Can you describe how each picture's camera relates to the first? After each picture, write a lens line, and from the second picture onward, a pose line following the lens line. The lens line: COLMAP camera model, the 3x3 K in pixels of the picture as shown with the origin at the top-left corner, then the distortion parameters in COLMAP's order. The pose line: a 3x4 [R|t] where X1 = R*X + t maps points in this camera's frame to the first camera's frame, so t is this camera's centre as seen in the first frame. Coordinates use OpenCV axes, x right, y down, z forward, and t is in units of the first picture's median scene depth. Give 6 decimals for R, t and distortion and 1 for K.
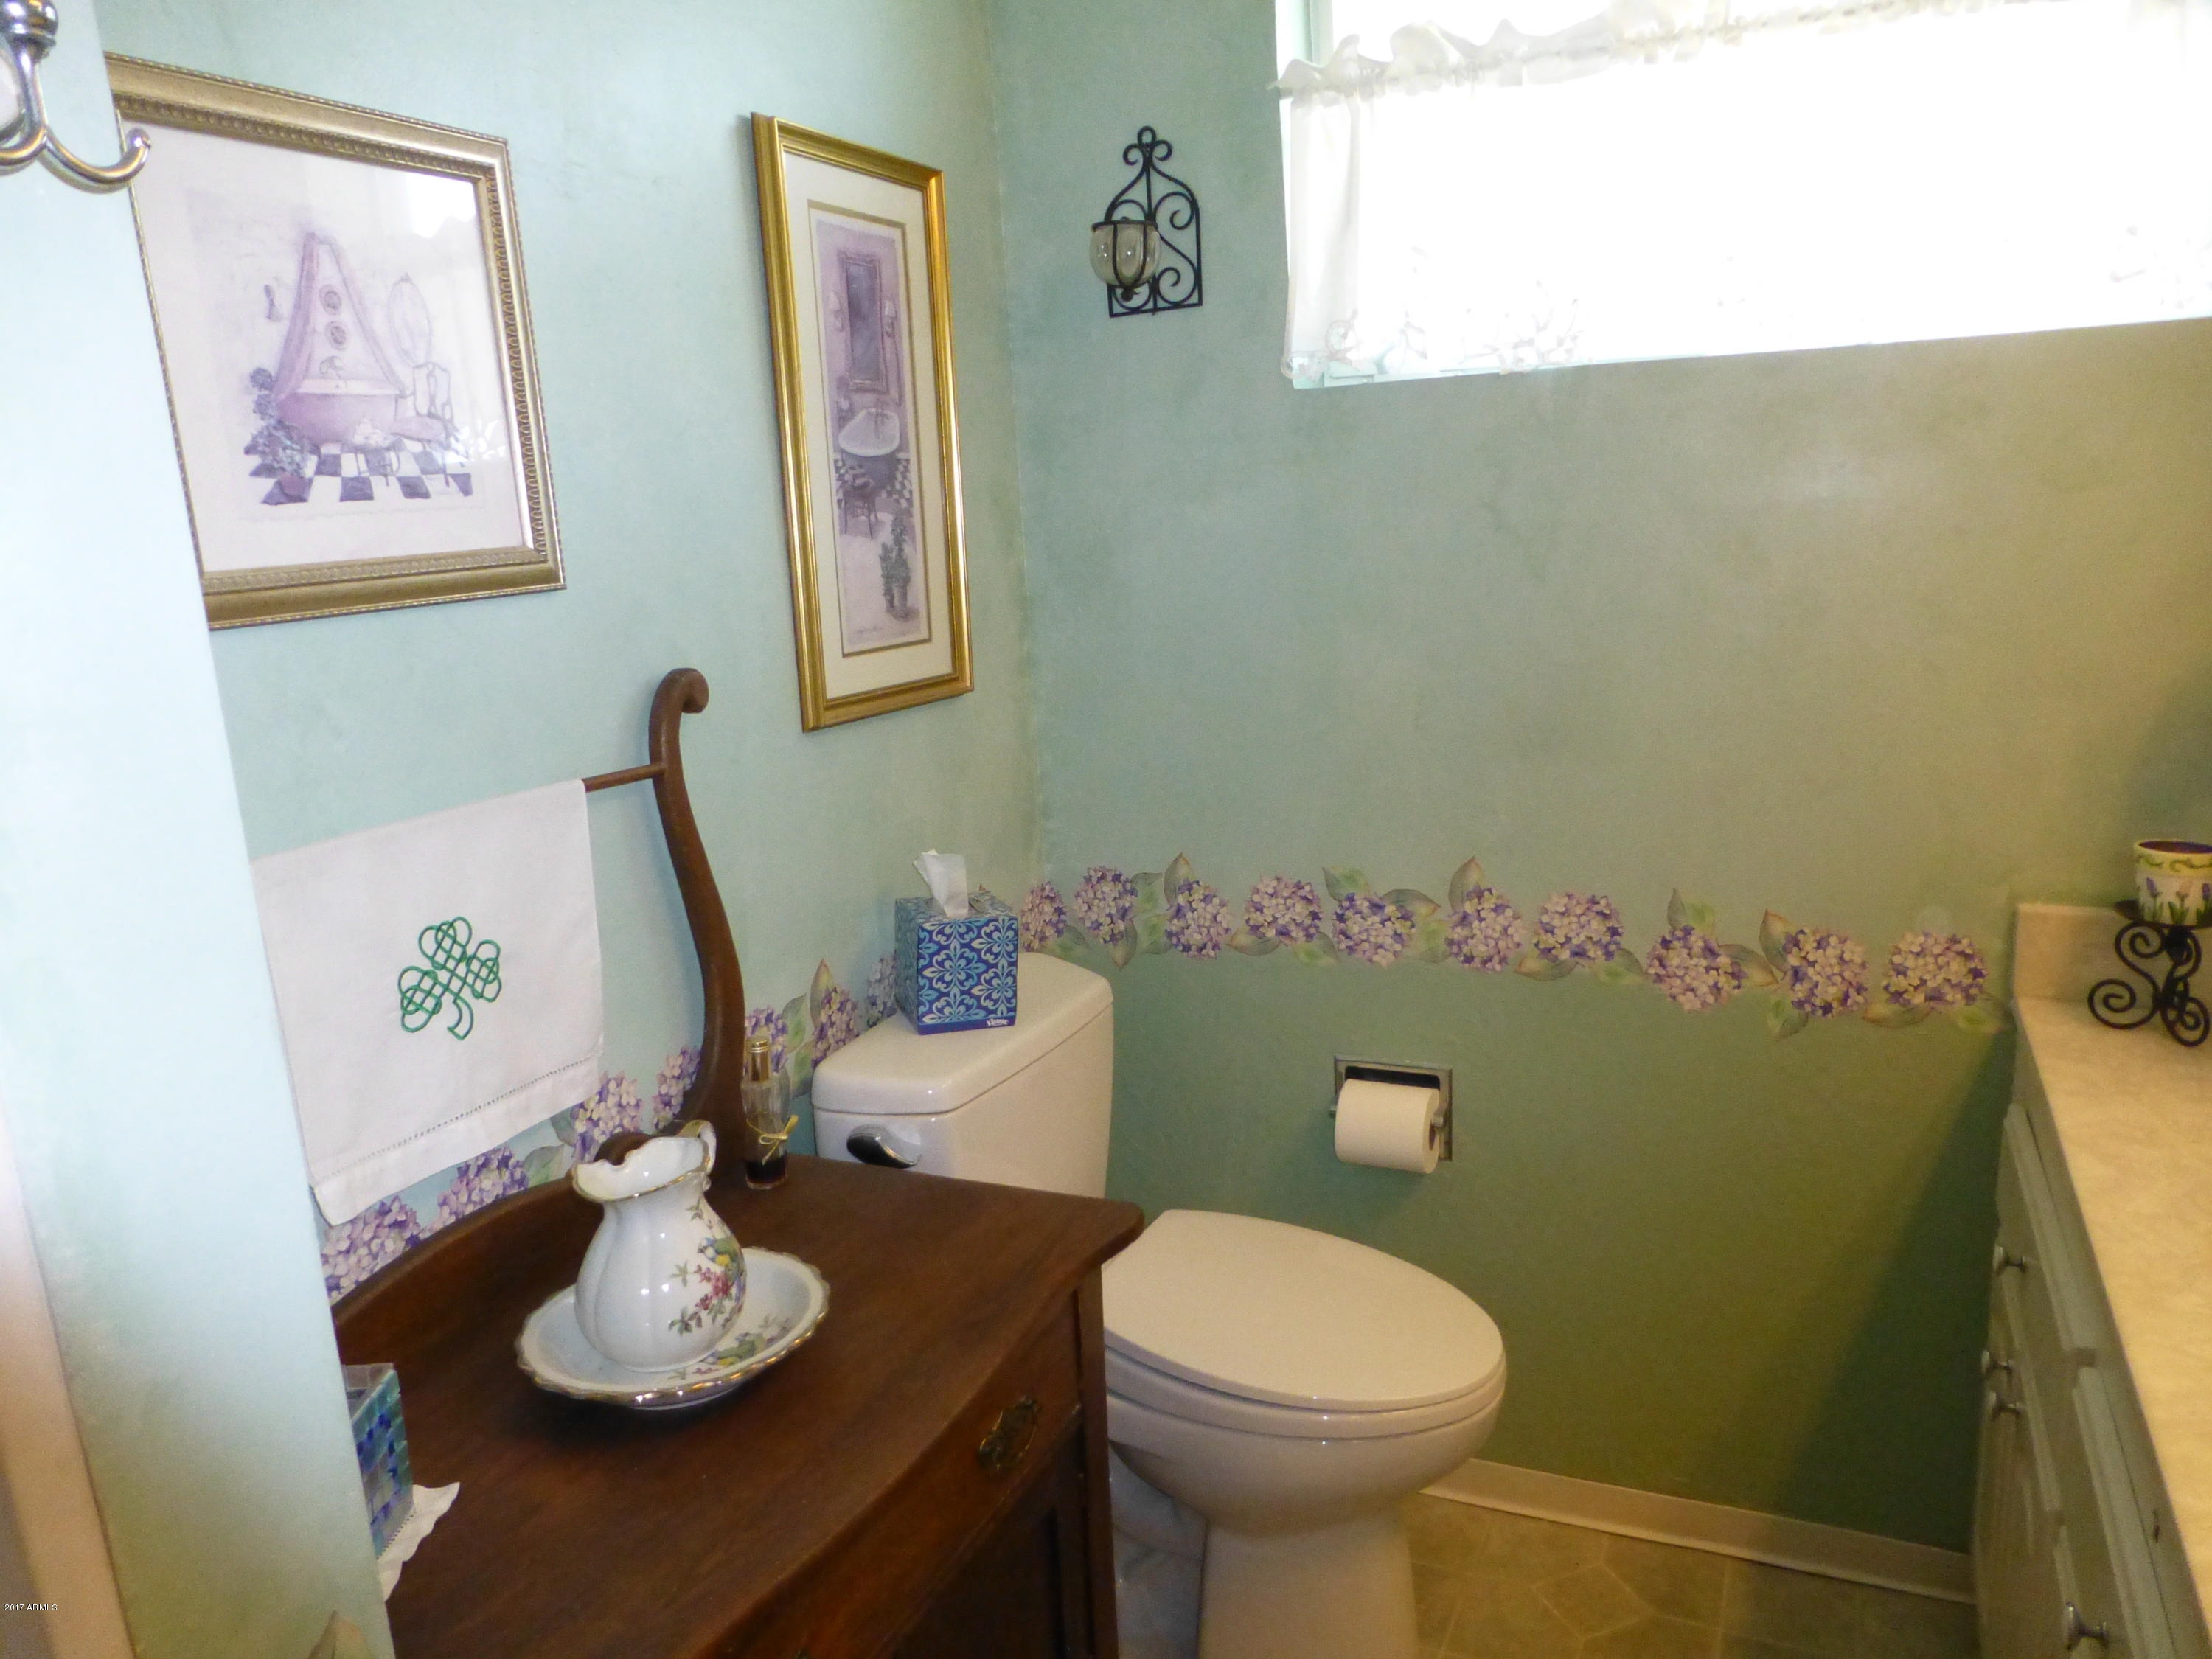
lens RADIAL K [[1611.4, 0, 1106.0], [0, 1611.4, 829.5], [0, 0, 1]] dist [-0.054263, 0.081814]
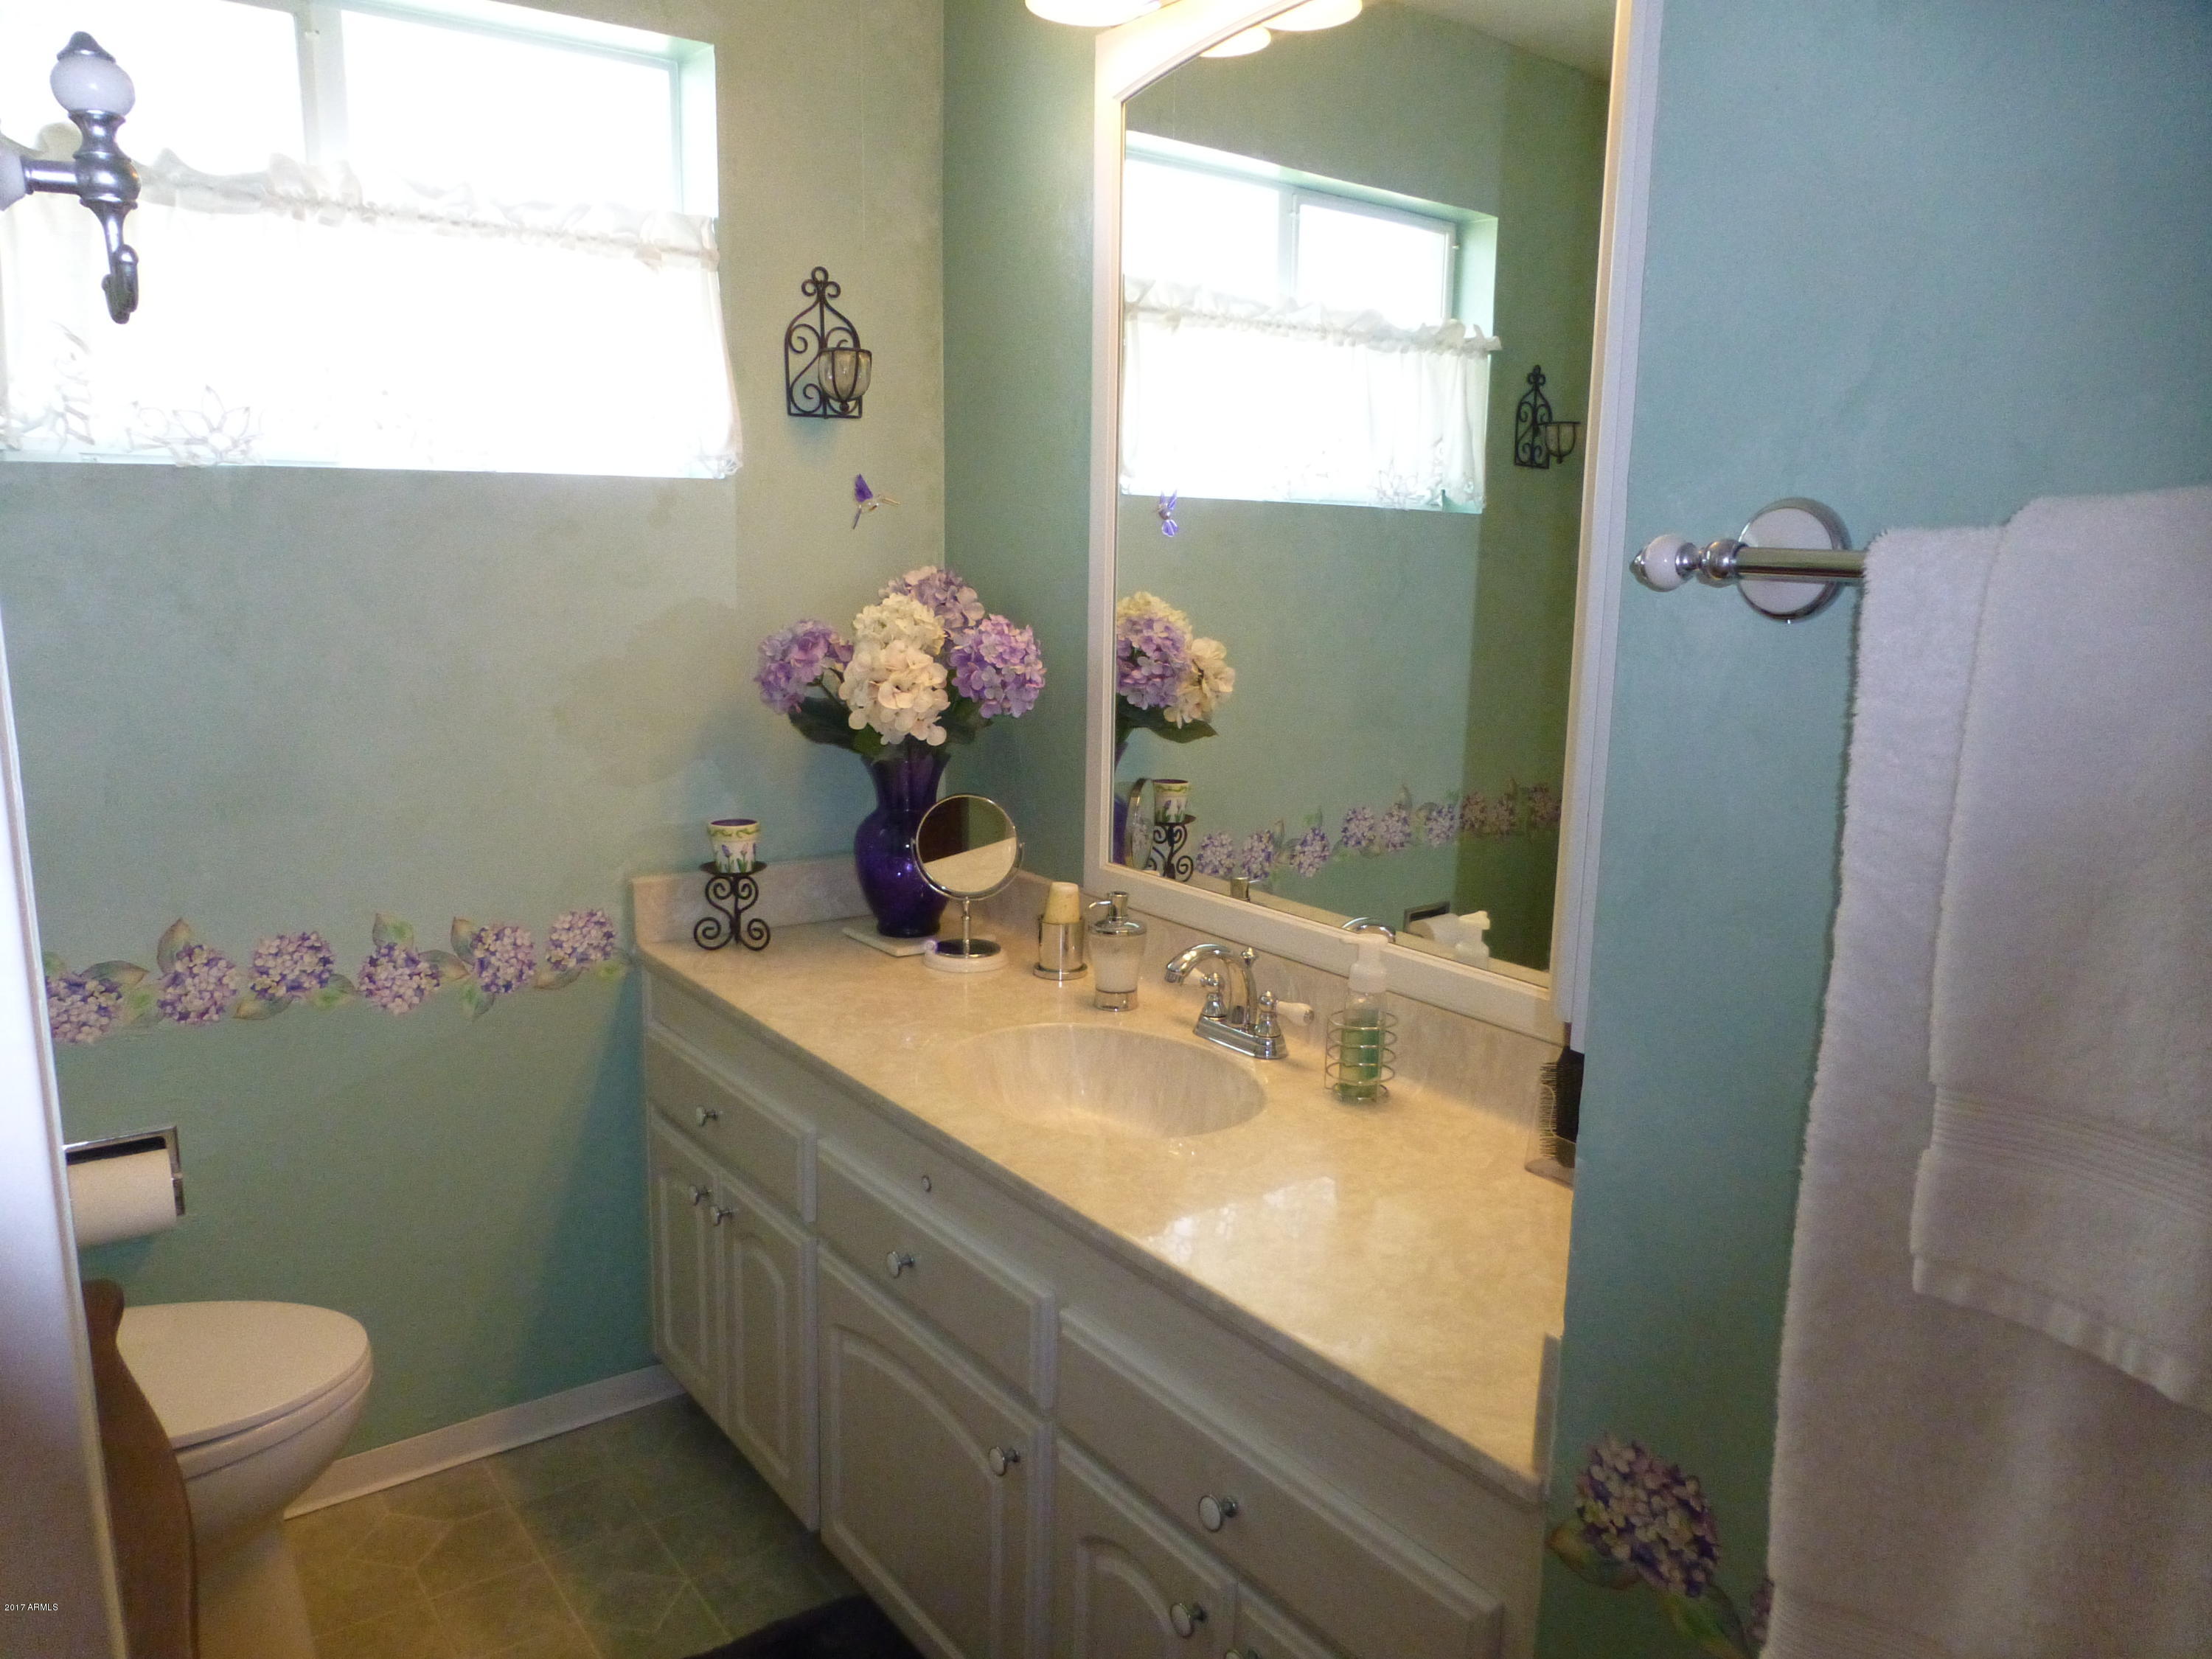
lens RADIAL K [[1611.4, 0, 1106.0], [0, 1611.4, 829.5], [0, 0, 1]] dist [-0.054263, 0.081814]
pose [[0.473810, -0.109879, 0.873745, -0.413519], [0.141832, 0.988754, 0.047430, -0.003986], [-0.869130, 0.101452, 0.484066, -0.041829]]
